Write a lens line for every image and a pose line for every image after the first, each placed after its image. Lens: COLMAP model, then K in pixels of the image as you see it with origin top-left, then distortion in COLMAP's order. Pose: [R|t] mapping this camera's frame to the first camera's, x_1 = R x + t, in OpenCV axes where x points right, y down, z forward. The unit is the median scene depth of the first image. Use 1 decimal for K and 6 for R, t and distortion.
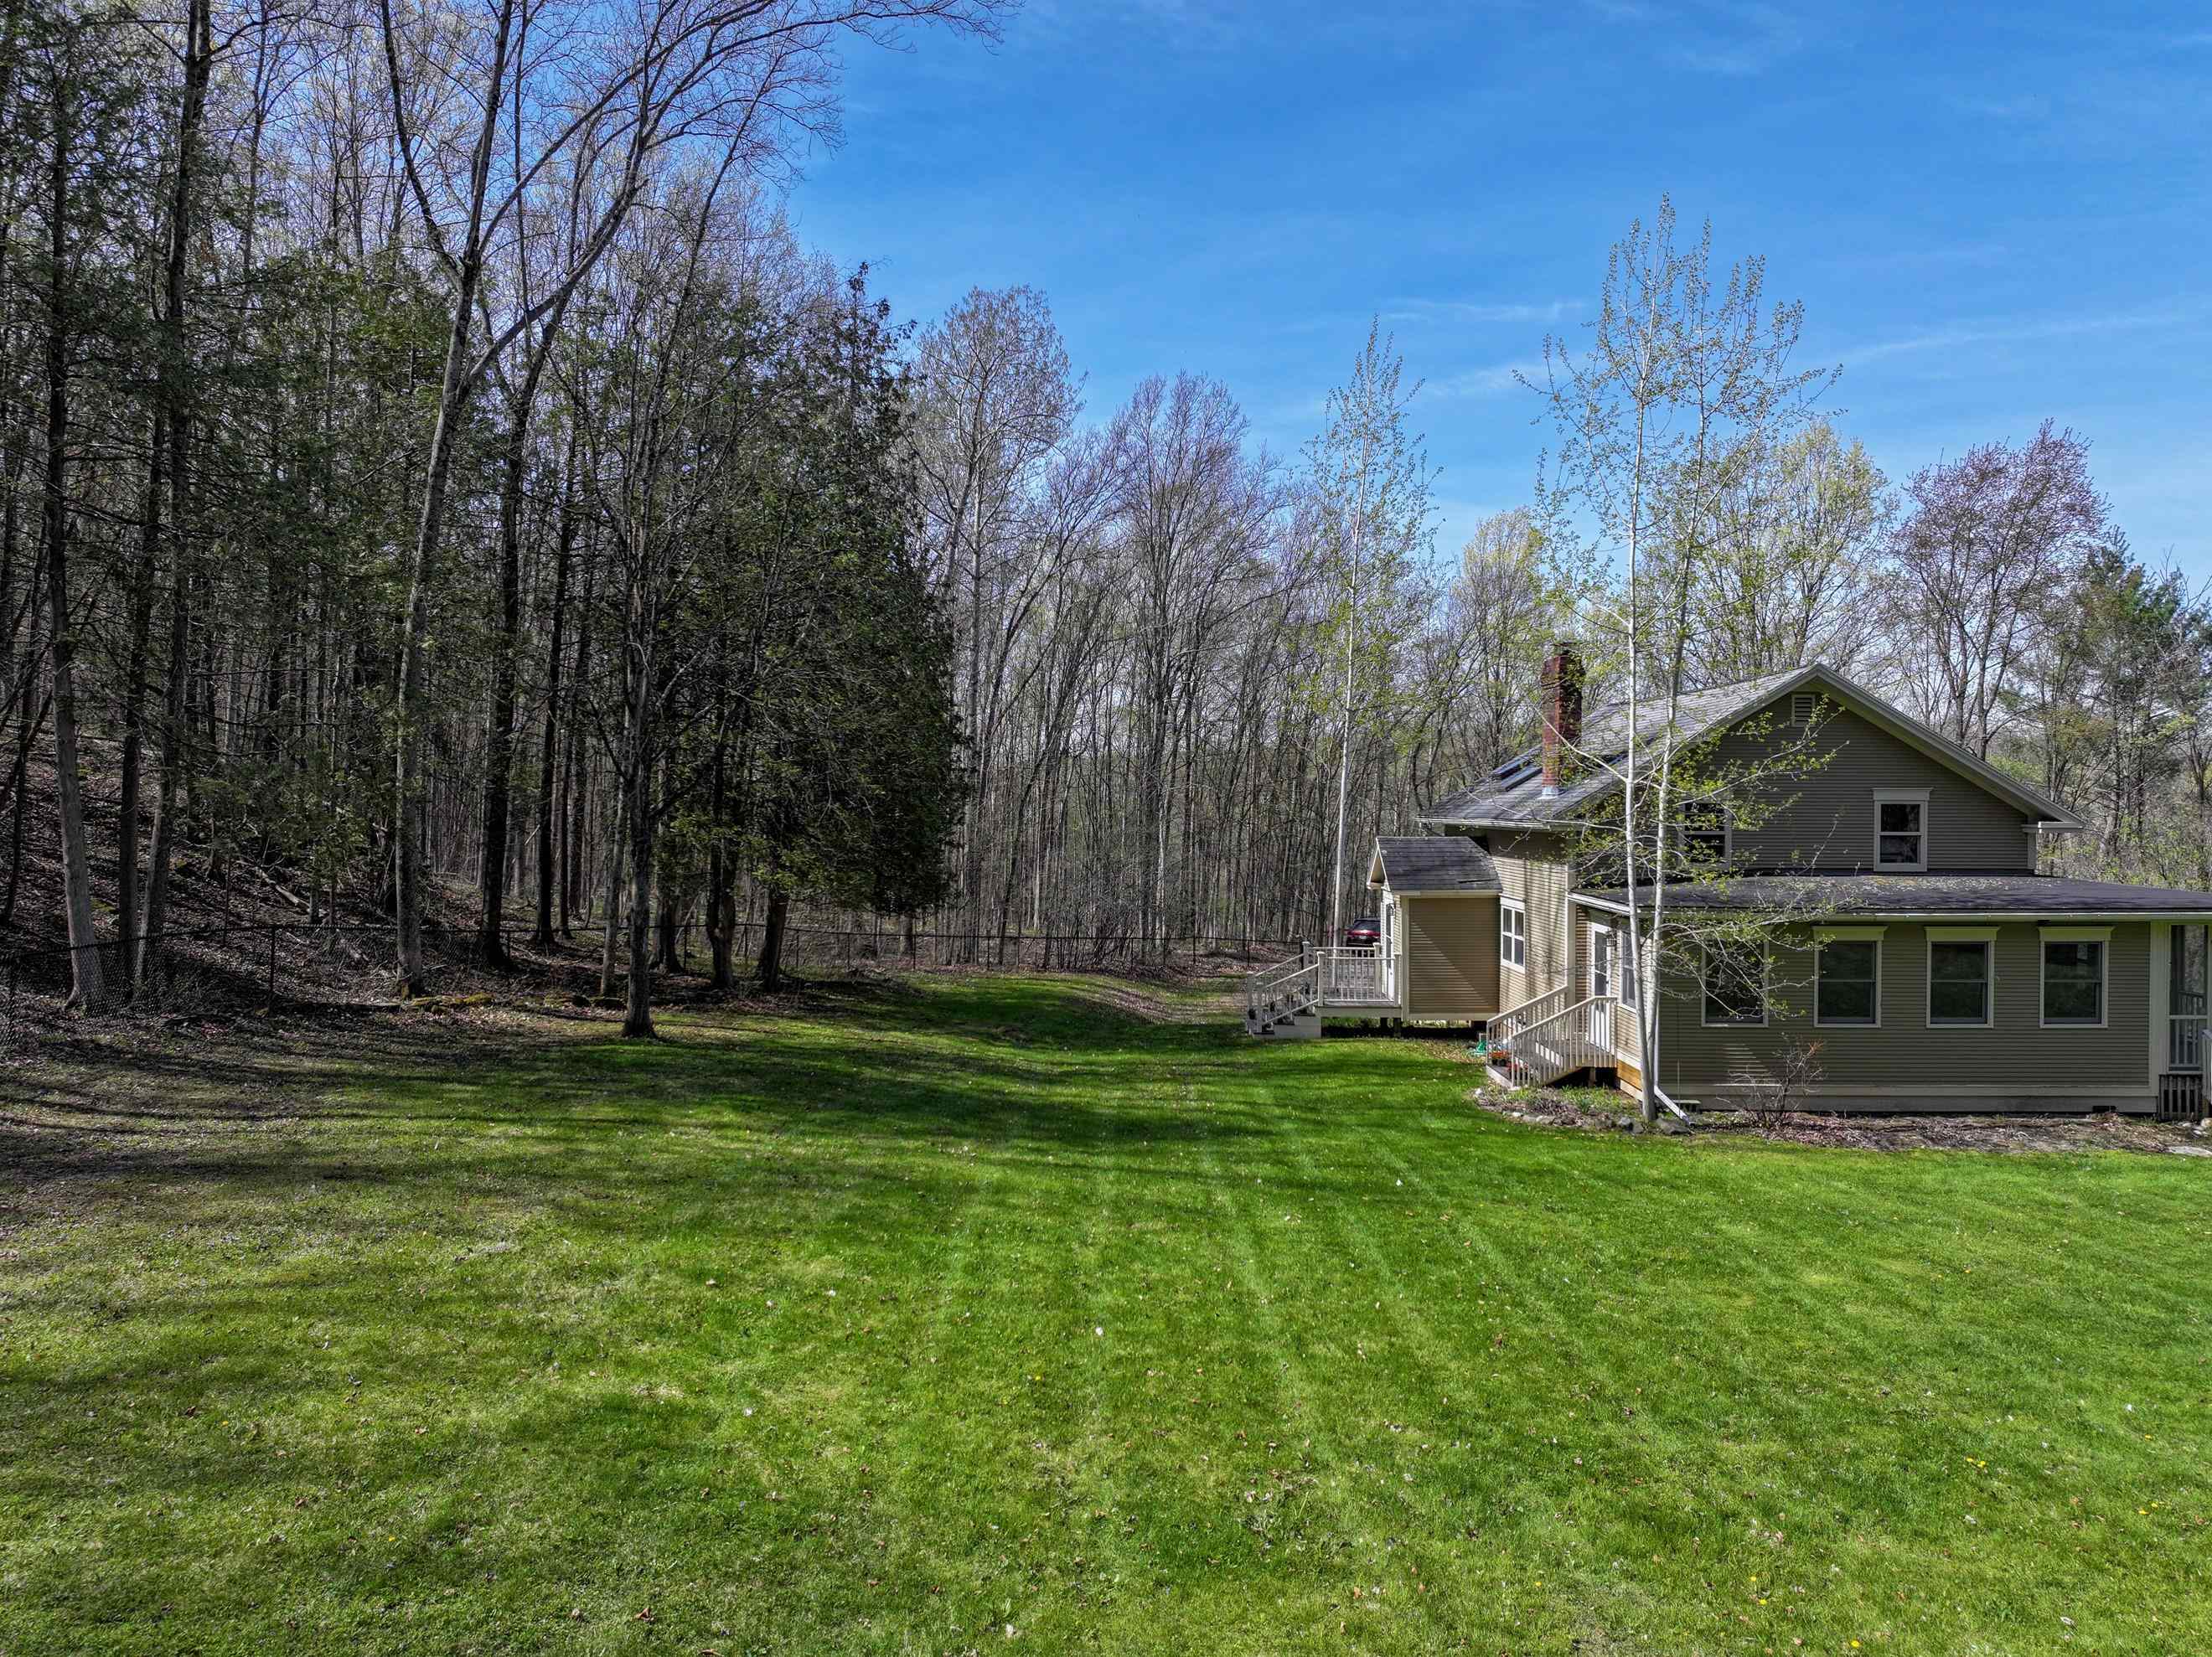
lens RADIAL K [[1541.8, 0, 1106.0], [0, 1541.8, 828.5], [0, 0, 1]] dist [0.001977, 0.000065]
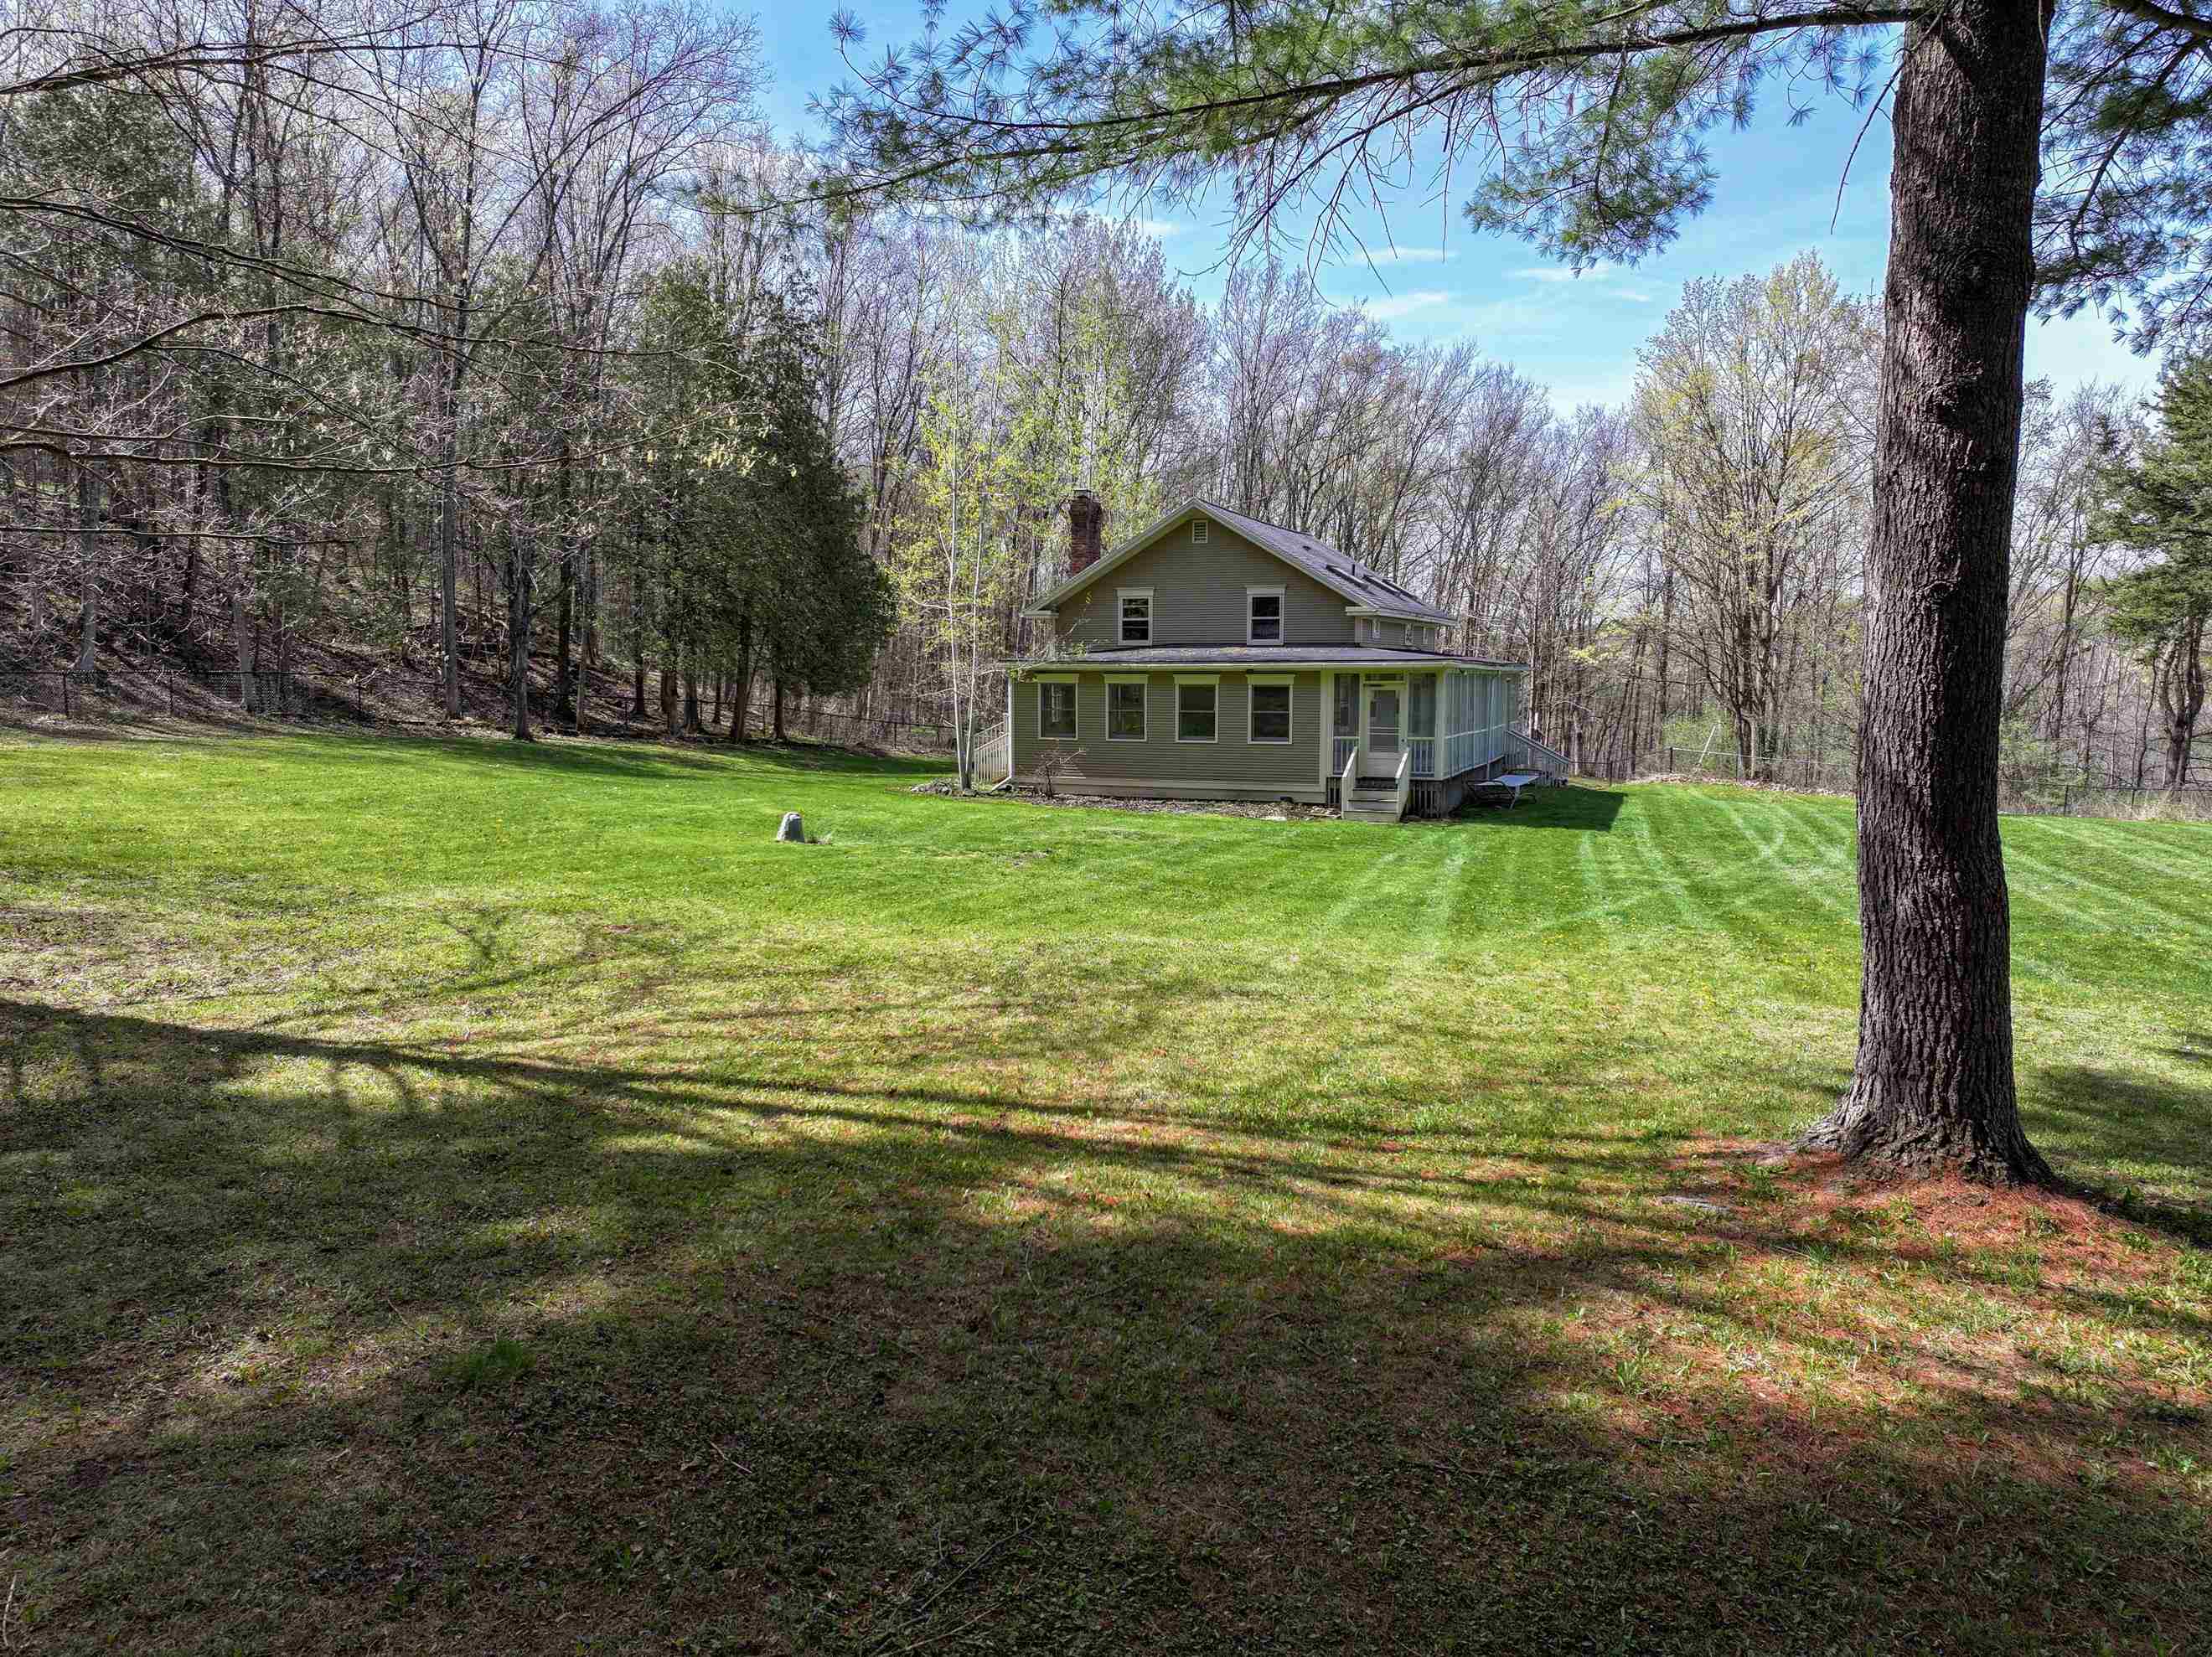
lens RADIAL K [[1541.8, 0, 1106.0], [0, 1541.8, 828.5], [0, 0, 1]] dist [0.001977, 0.000065]
pose [[0.915840, 0.033695, -0.400127, 0.968590], [0.003878, 0.995684, 0.092723, 0.064877], [0.401525, -0.086471, 0.911757, -0.371530]]
